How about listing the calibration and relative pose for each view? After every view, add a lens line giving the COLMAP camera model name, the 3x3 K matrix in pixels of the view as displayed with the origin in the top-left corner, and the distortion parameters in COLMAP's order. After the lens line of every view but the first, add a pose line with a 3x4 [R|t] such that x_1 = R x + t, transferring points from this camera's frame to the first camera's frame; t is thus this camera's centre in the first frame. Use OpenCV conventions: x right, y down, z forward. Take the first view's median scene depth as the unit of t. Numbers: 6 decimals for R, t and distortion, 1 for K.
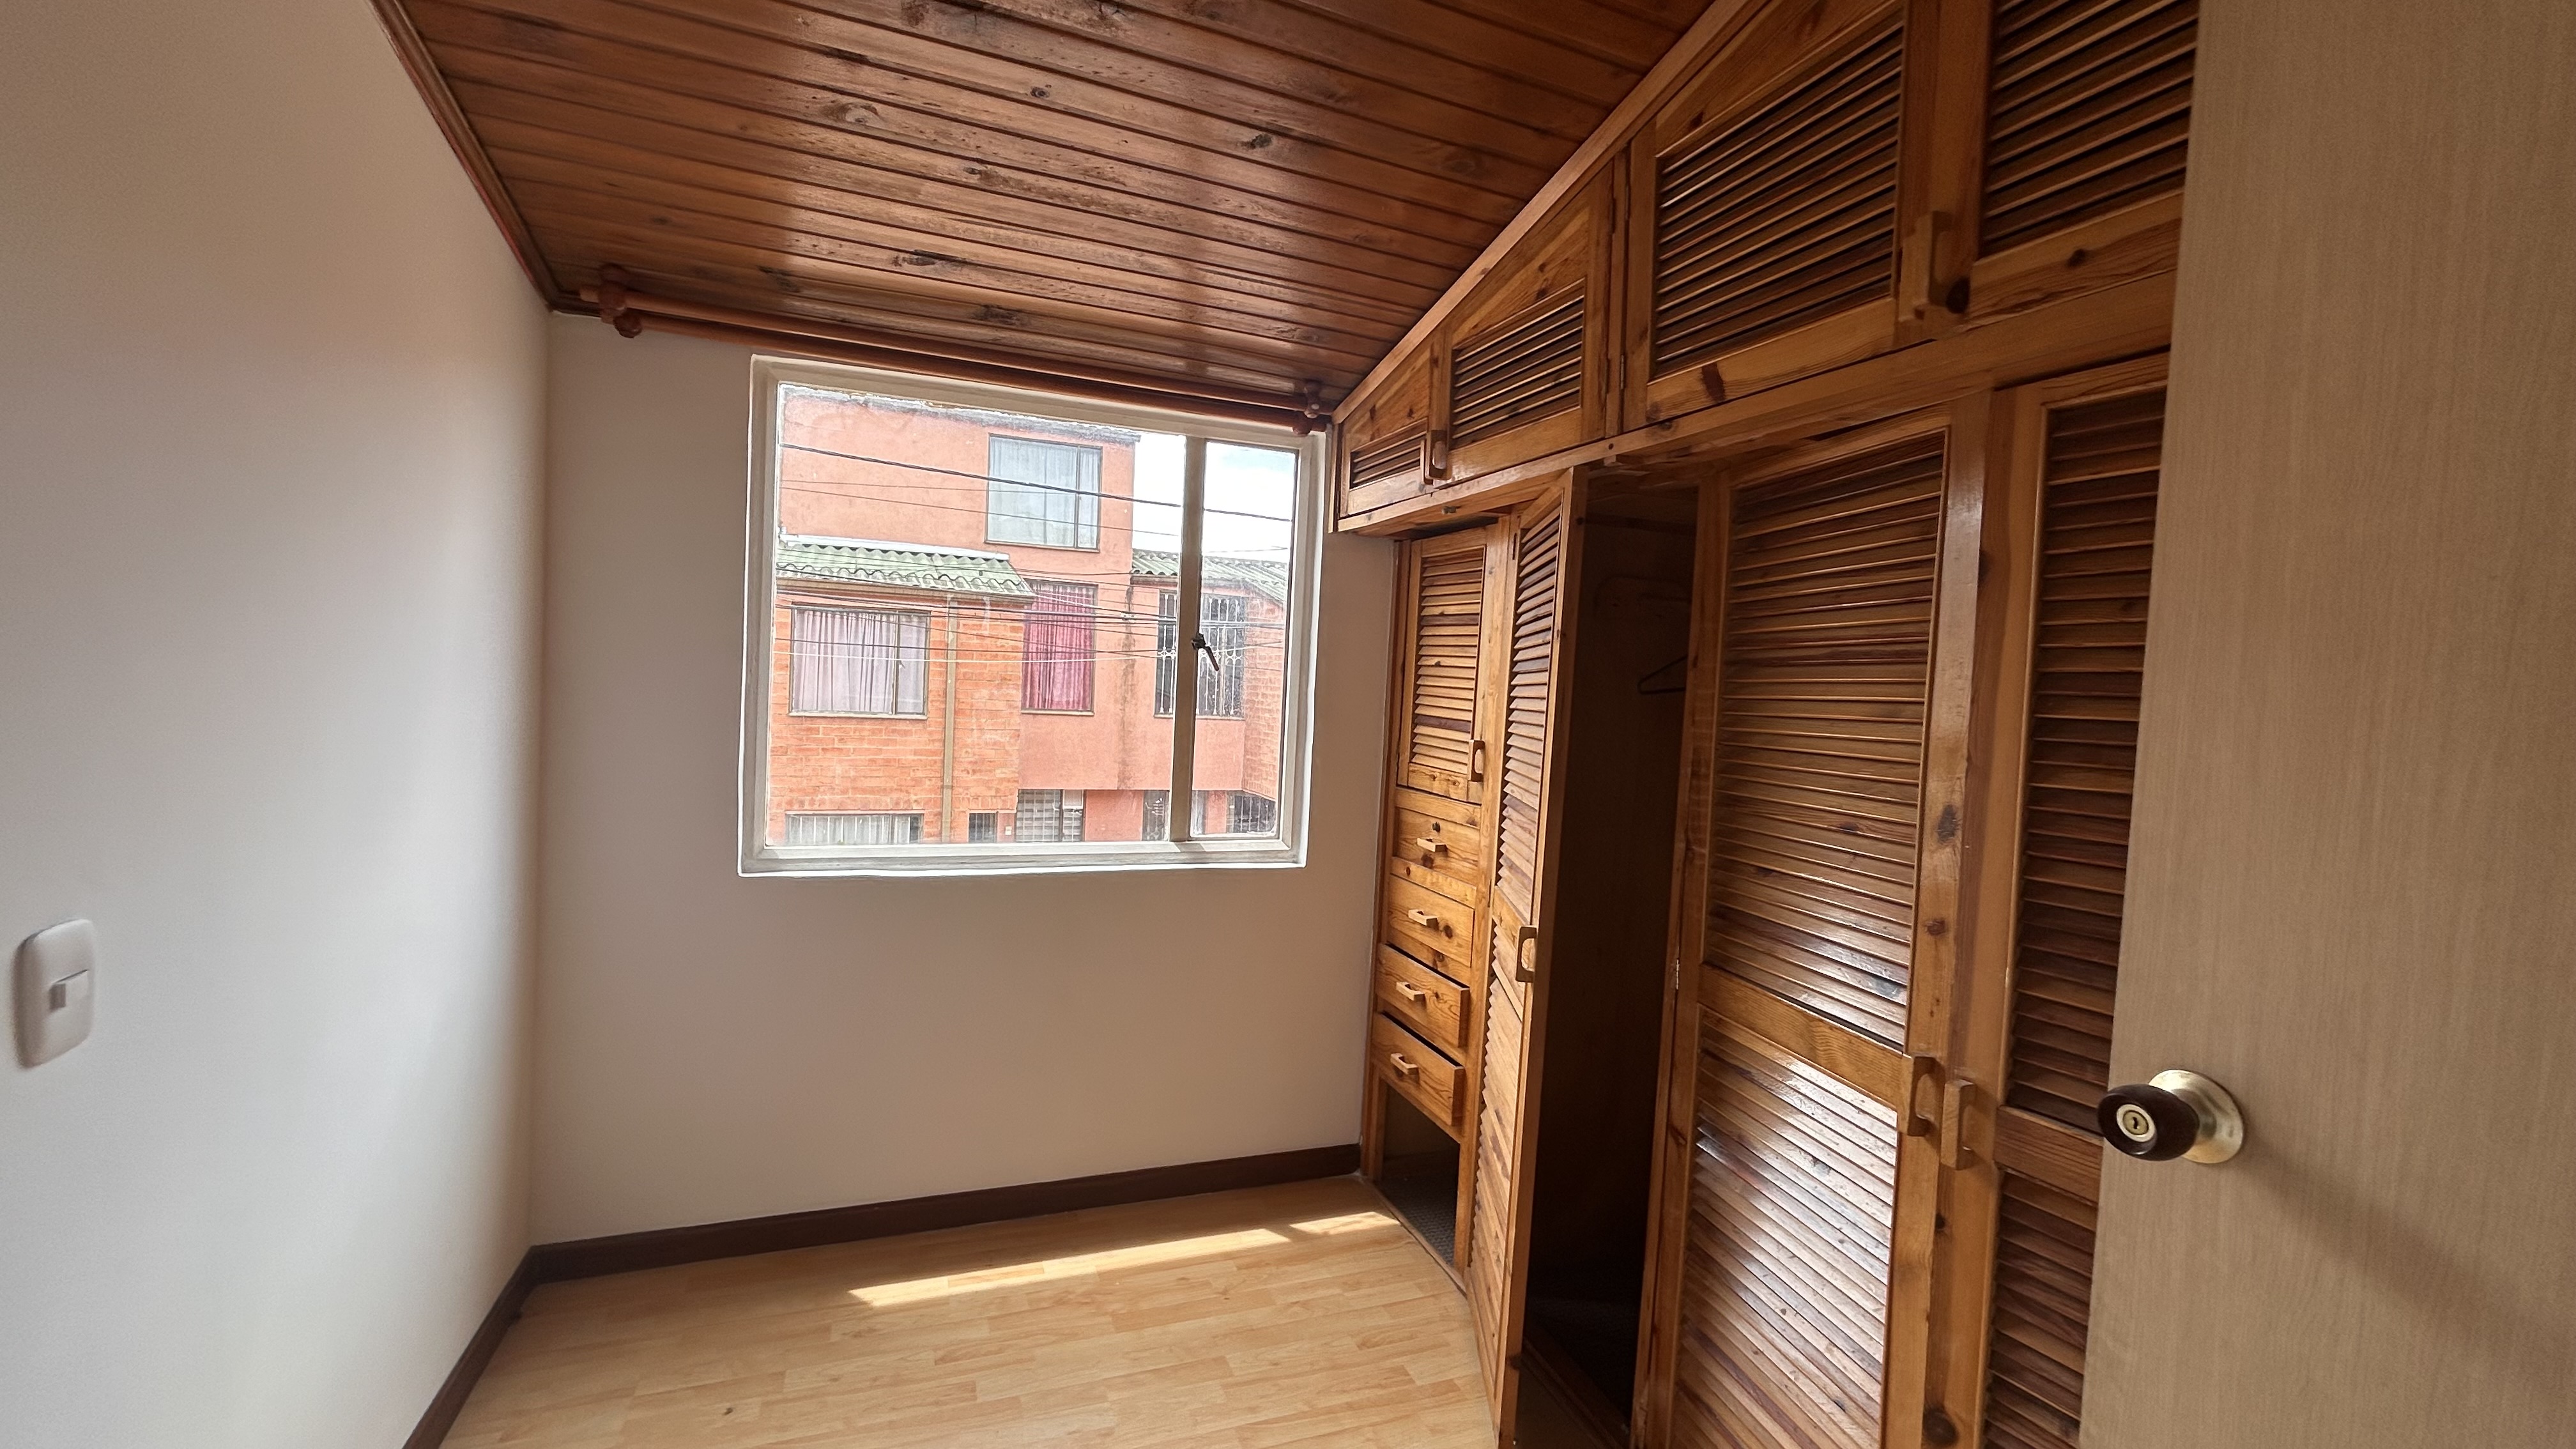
lens RADIAL K [[1033.8, 0, 1278.3], [0, 1033.8, 719.3], [0, 0, 1]] dist [0.011323, -0.004131]
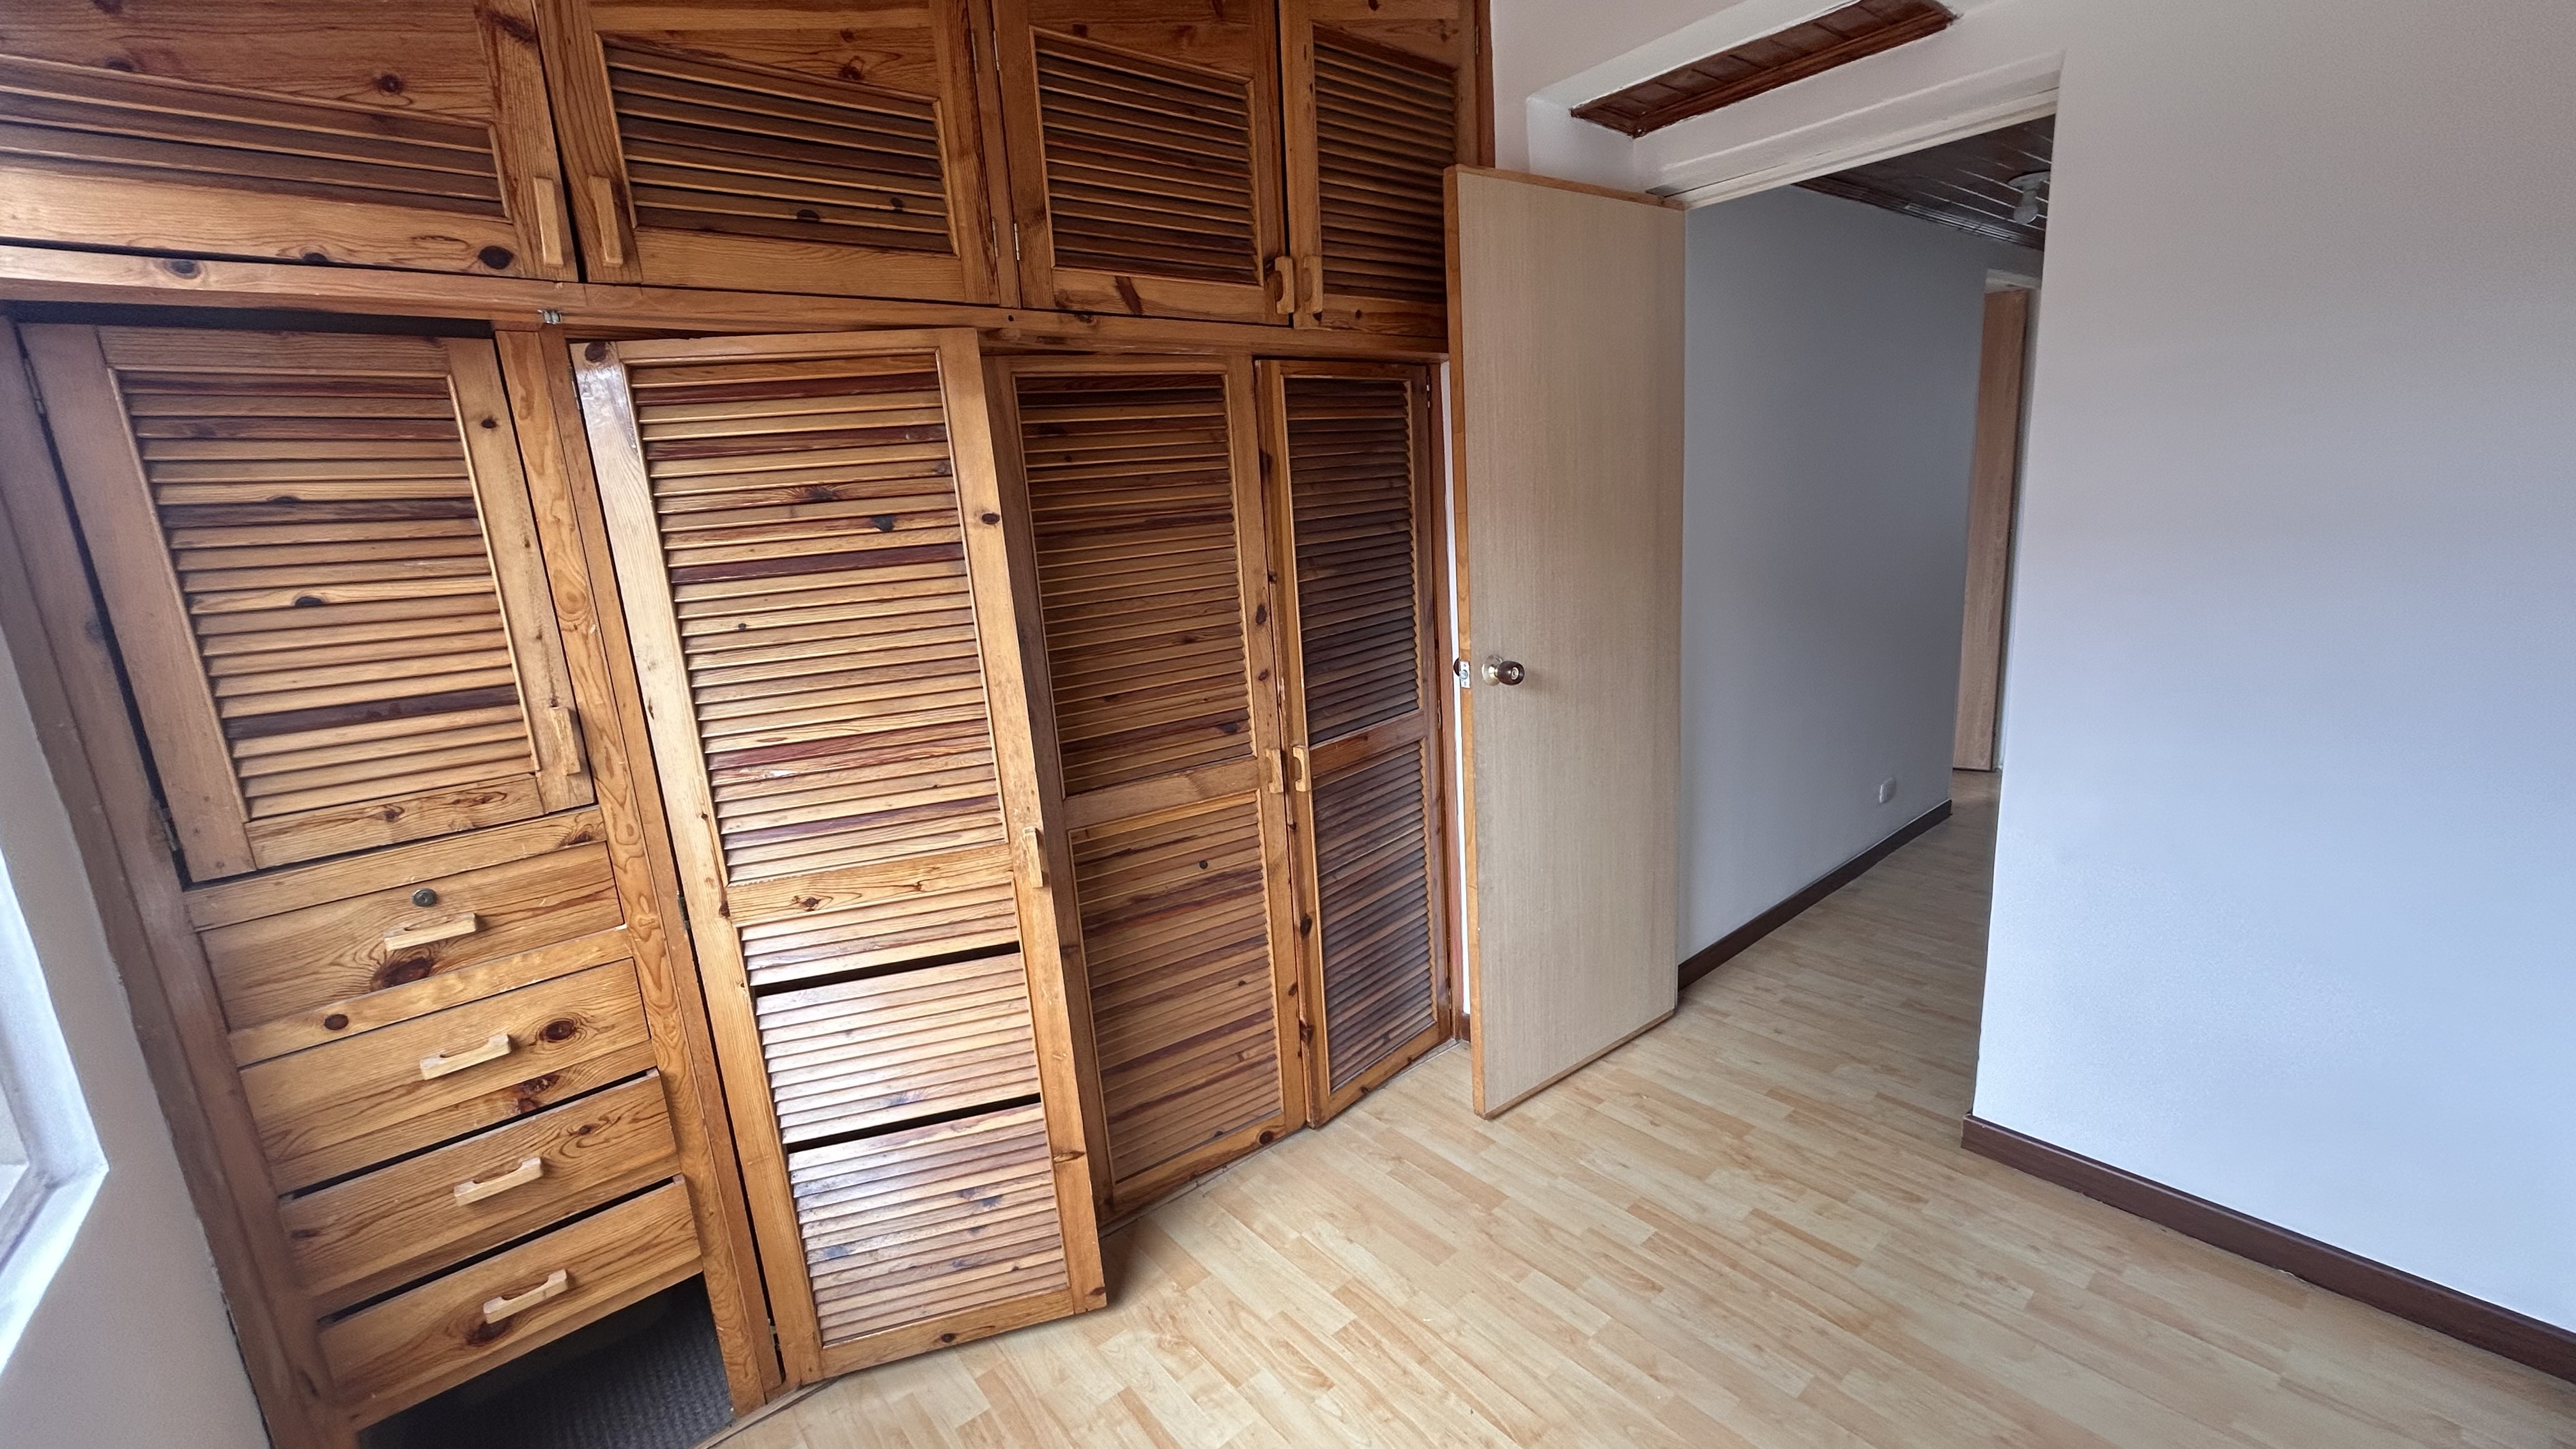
lens RADIAL K [[1033.8, 0, 1278.3], [0, 1033.8, 719.3], [0, 0, 1]] dist [0.011323, -0.004131]
pose [[-0.321728, -0.218166, 0.921355, -0.778361], [0.096606, 0.960450, 0.261157, -0.140424], [-0.941891, 0.173030, -0.287927, 1.178071]]
